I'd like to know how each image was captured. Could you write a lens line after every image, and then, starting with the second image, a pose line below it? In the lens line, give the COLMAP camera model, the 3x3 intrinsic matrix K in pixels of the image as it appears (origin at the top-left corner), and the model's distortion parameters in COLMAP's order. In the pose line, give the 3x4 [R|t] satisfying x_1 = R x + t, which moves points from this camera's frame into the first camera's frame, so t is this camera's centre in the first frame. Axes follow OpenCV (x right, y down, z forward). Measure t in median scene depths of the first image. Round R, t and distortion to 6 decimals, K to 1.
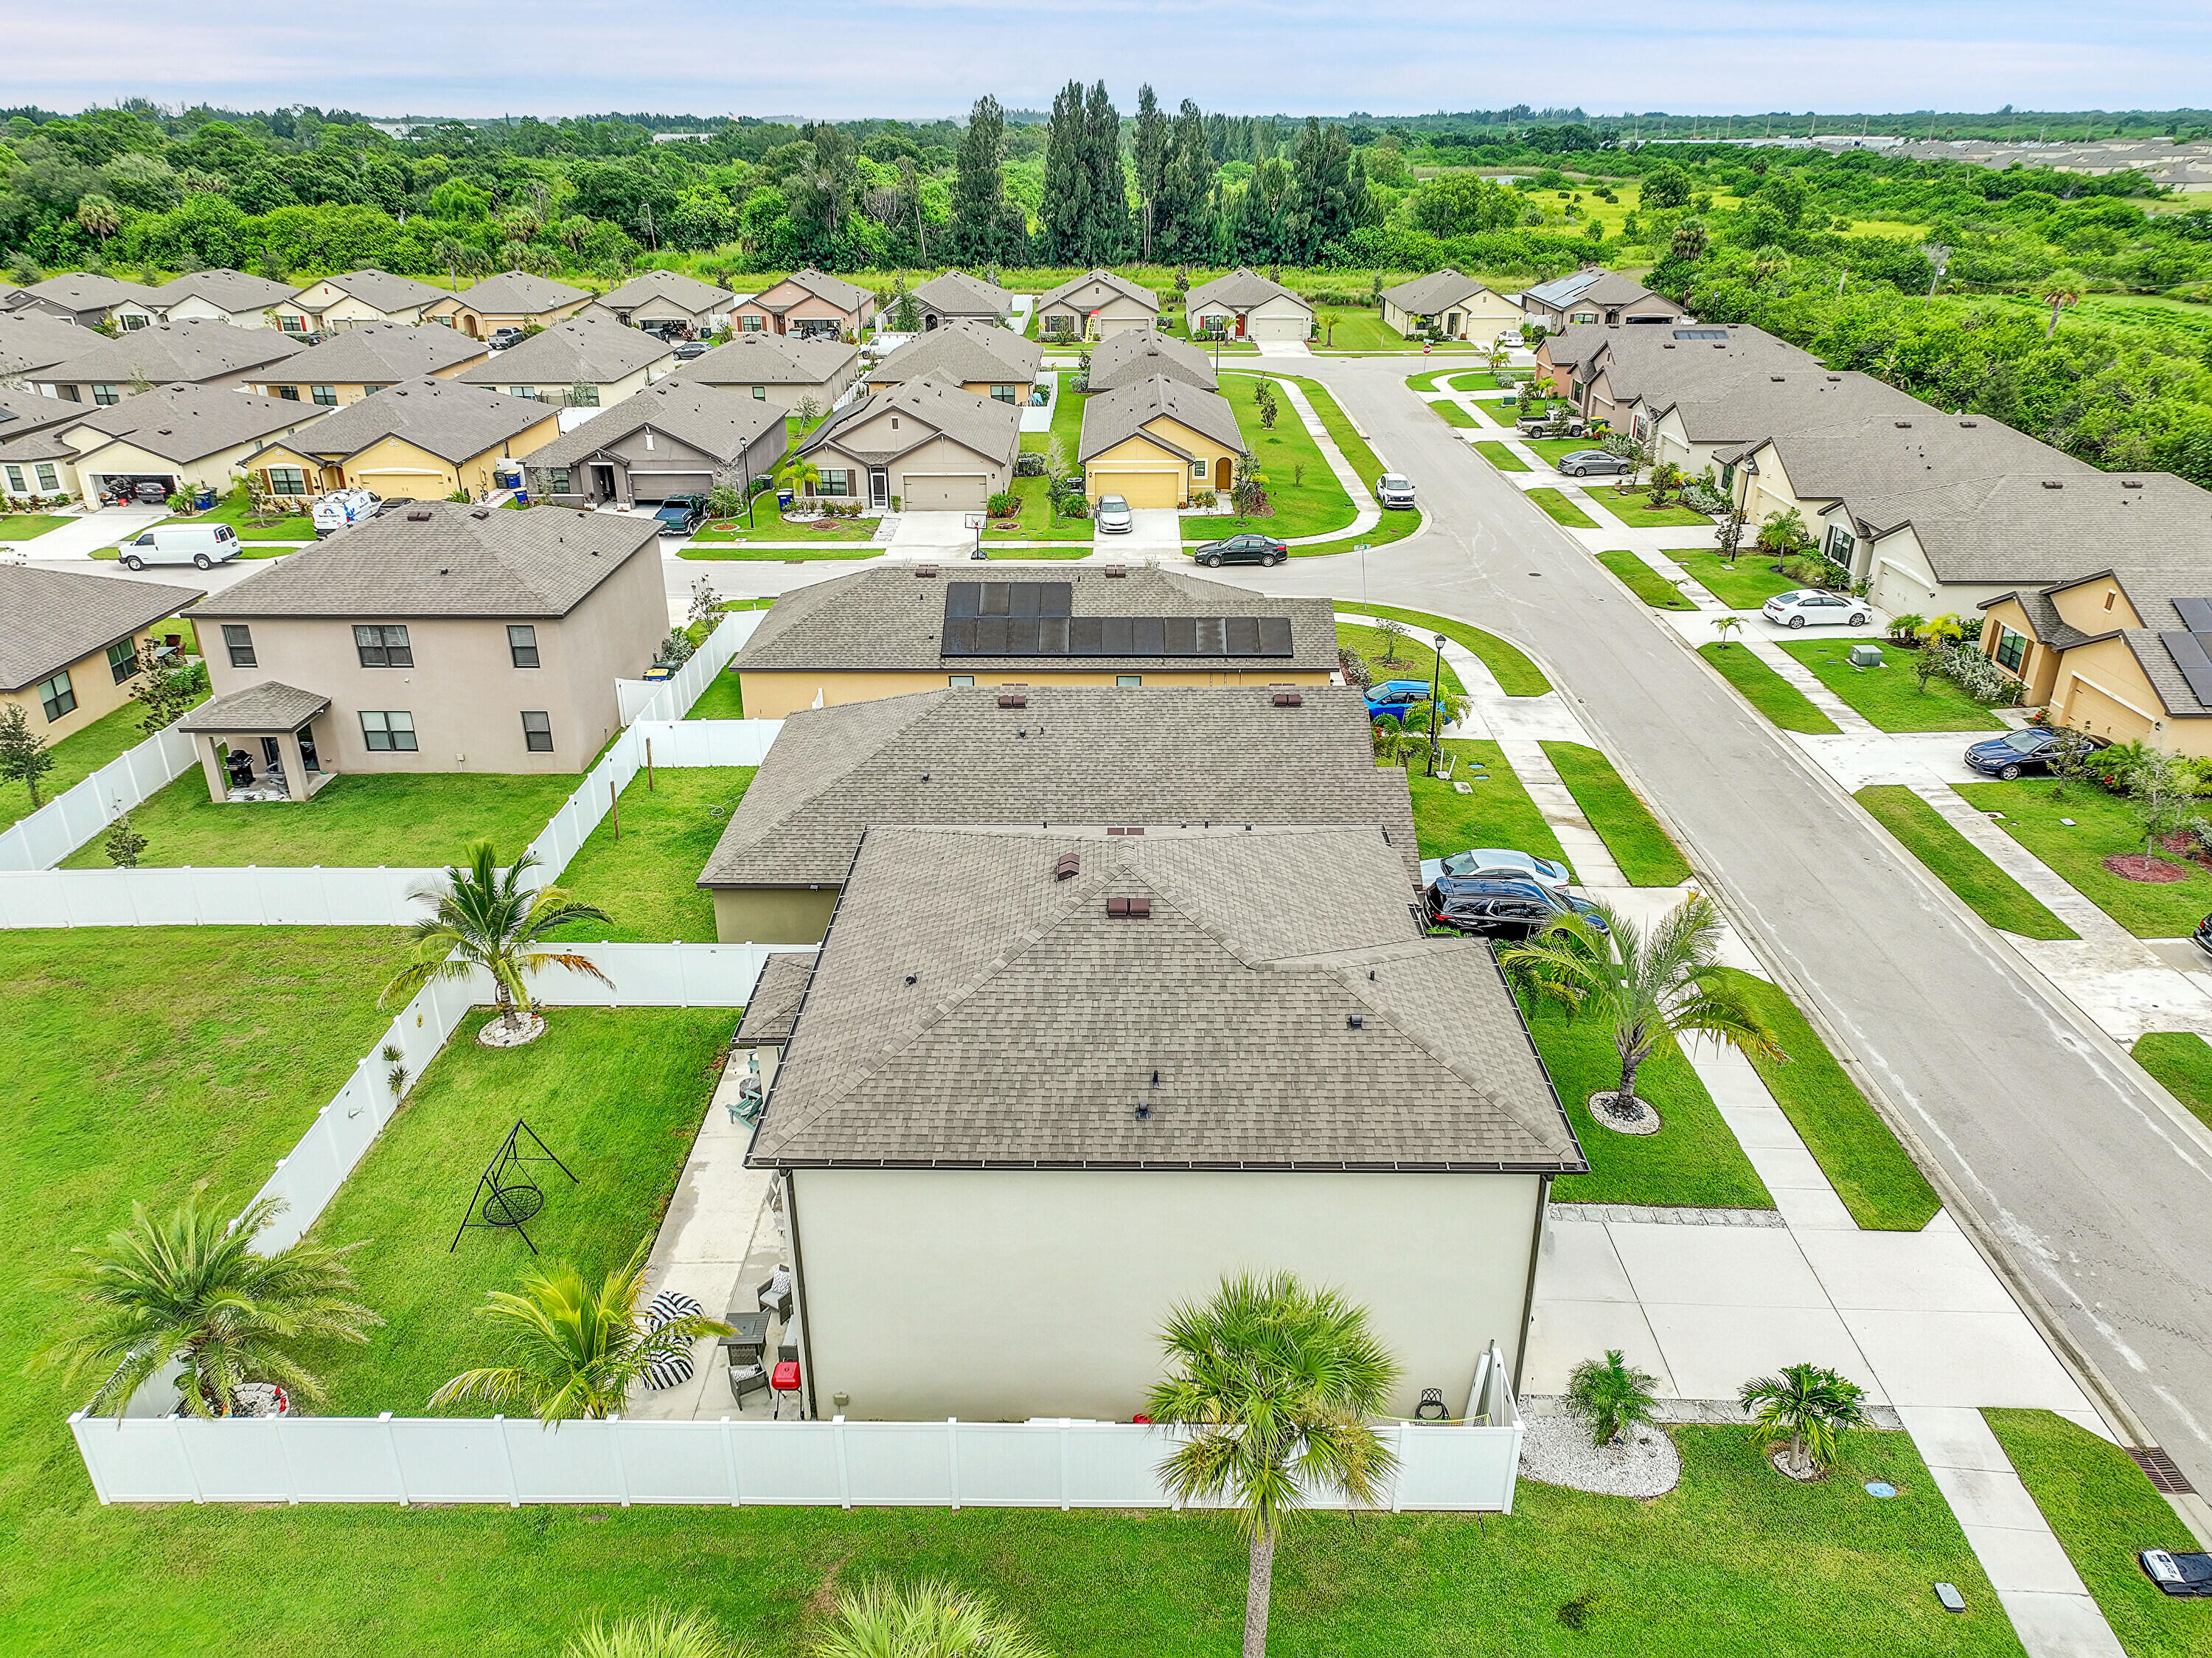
lens RADIAL K [[1545.4, 0, 1106.6], [0, 1545.4, 832.5], [0, 0, 1]] dist [-0.001339, 0.016772]
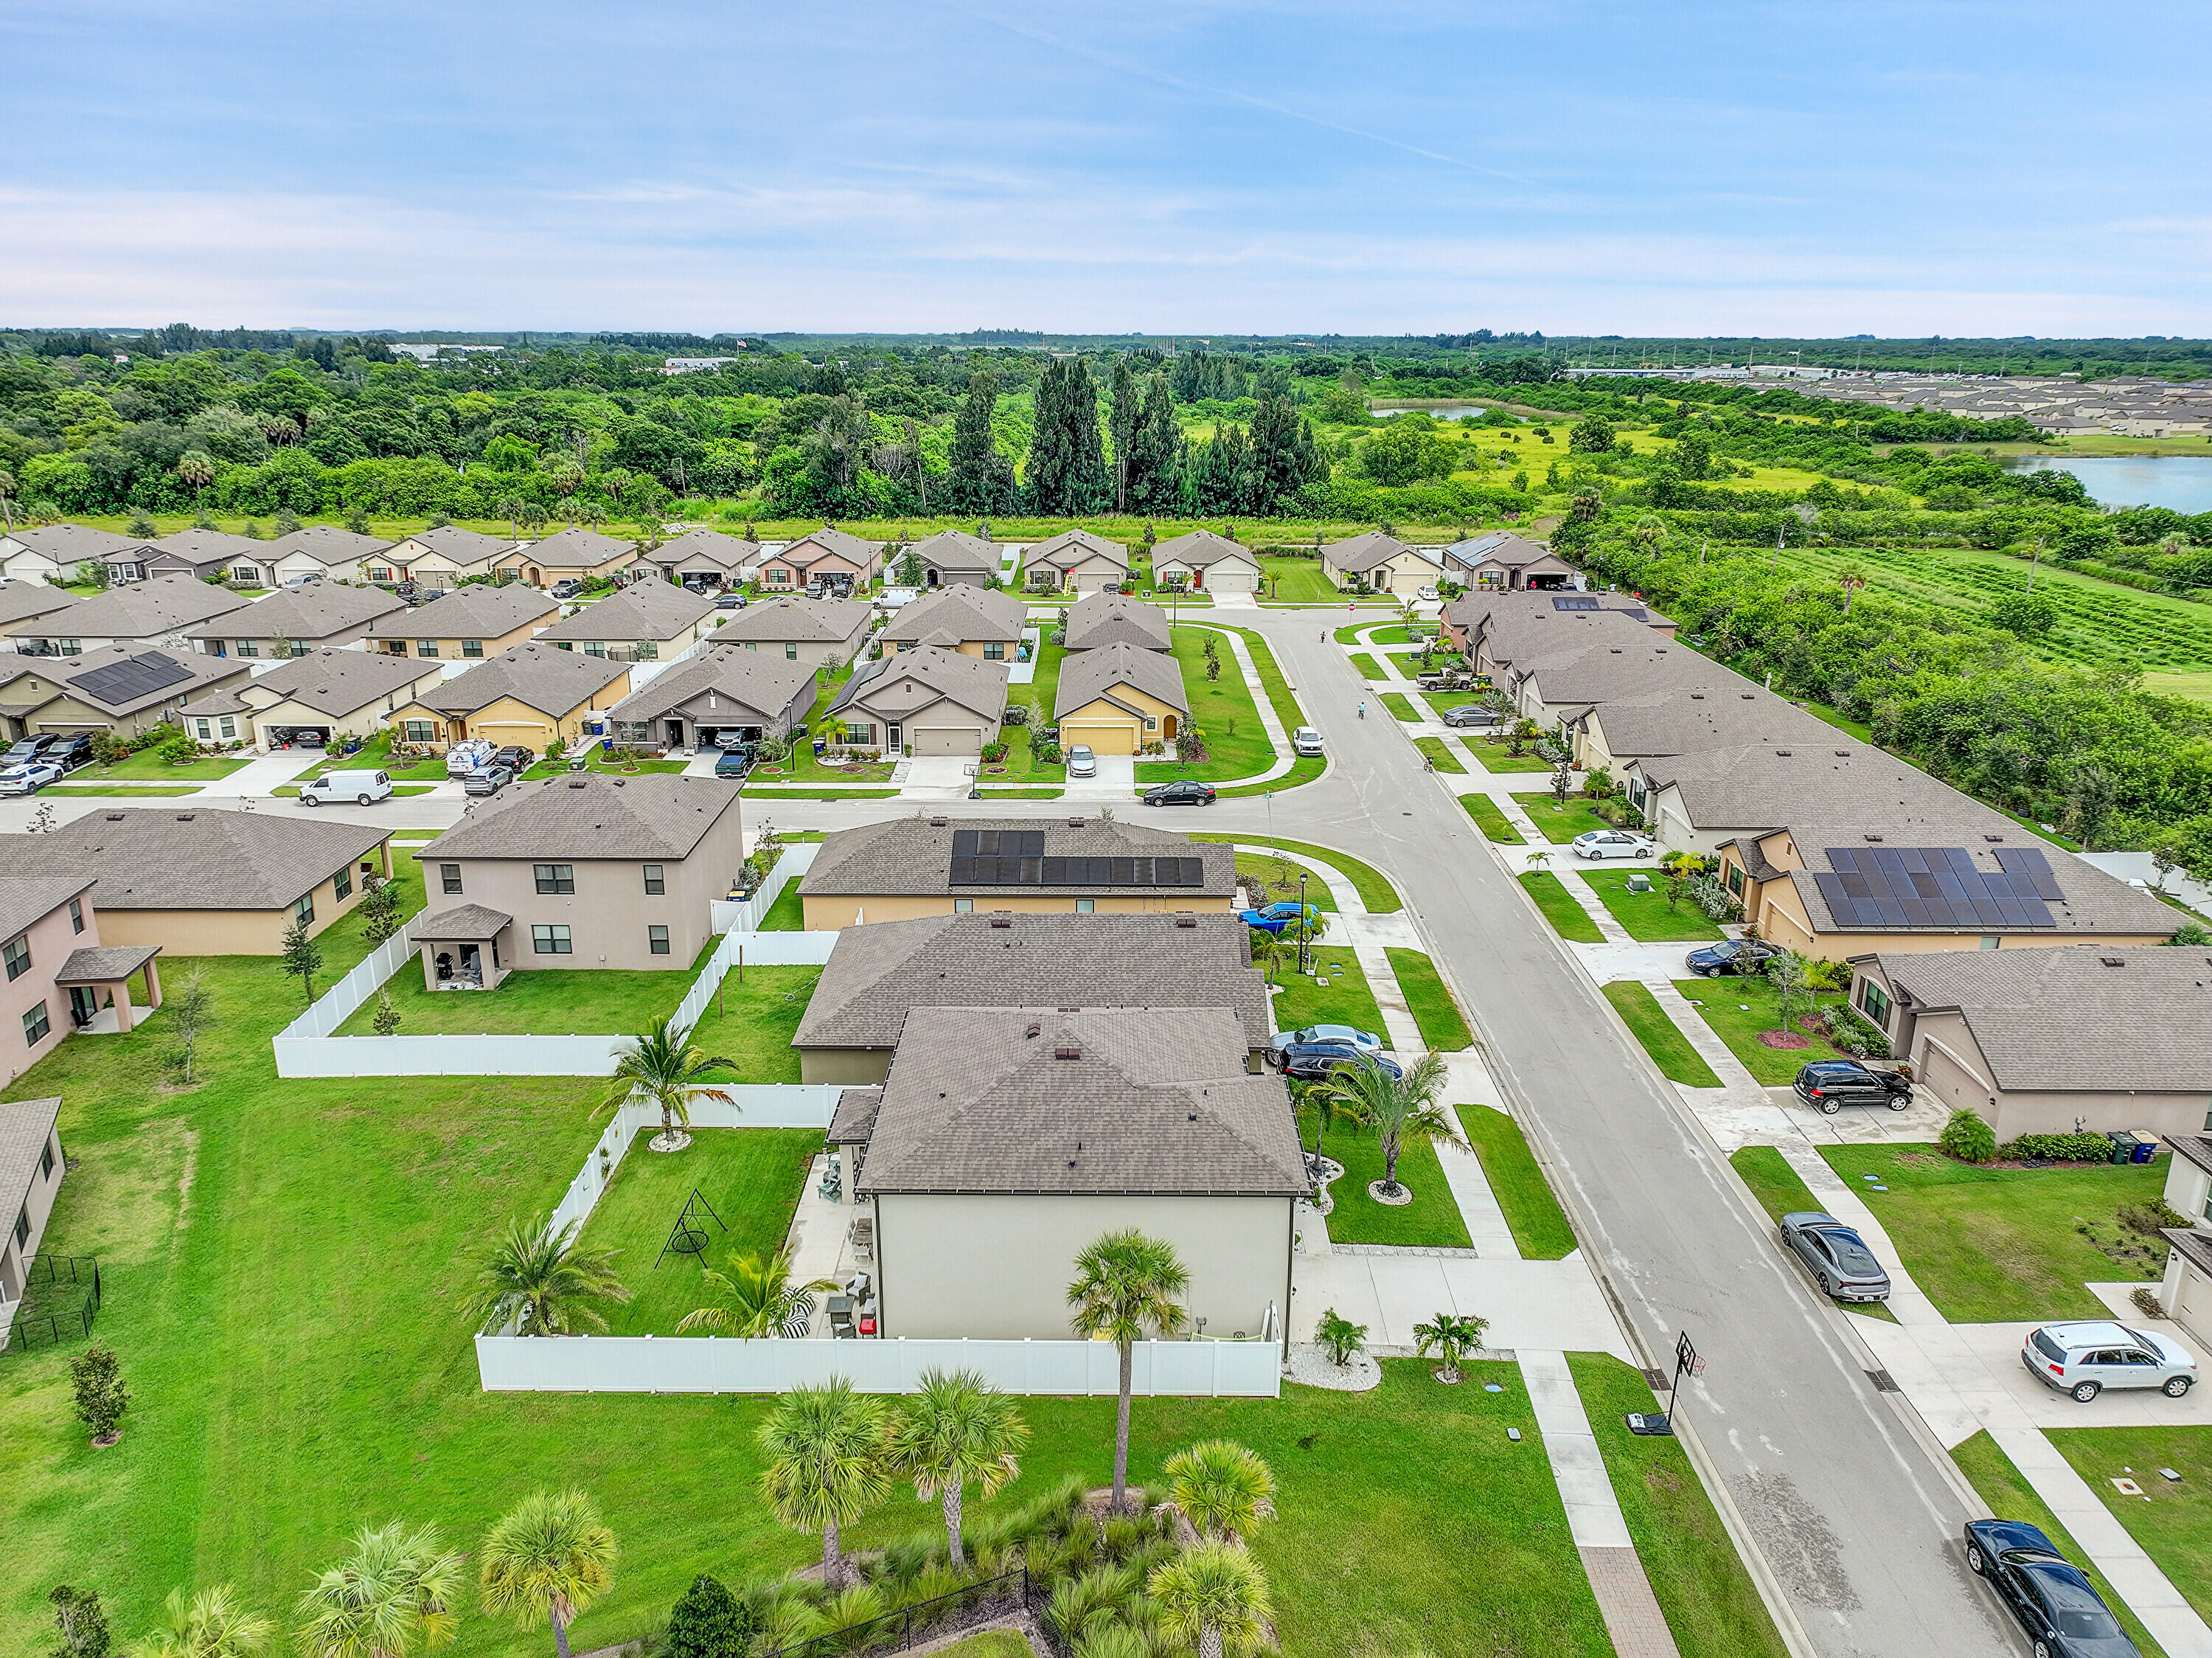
lens RADIAL K [[1544.4, 0, 1106.0], [0, 1544.4, 829.0], [0, 0, 1]] dist [0.006815, -0.000968]
pose [[0.999950, 0.003341, 0.009453, 0.018916], [-0.002155, 0.992434, -0.122761, 0.005182], [-0.009792, 0.122735, 0.992391, -0.359788]]
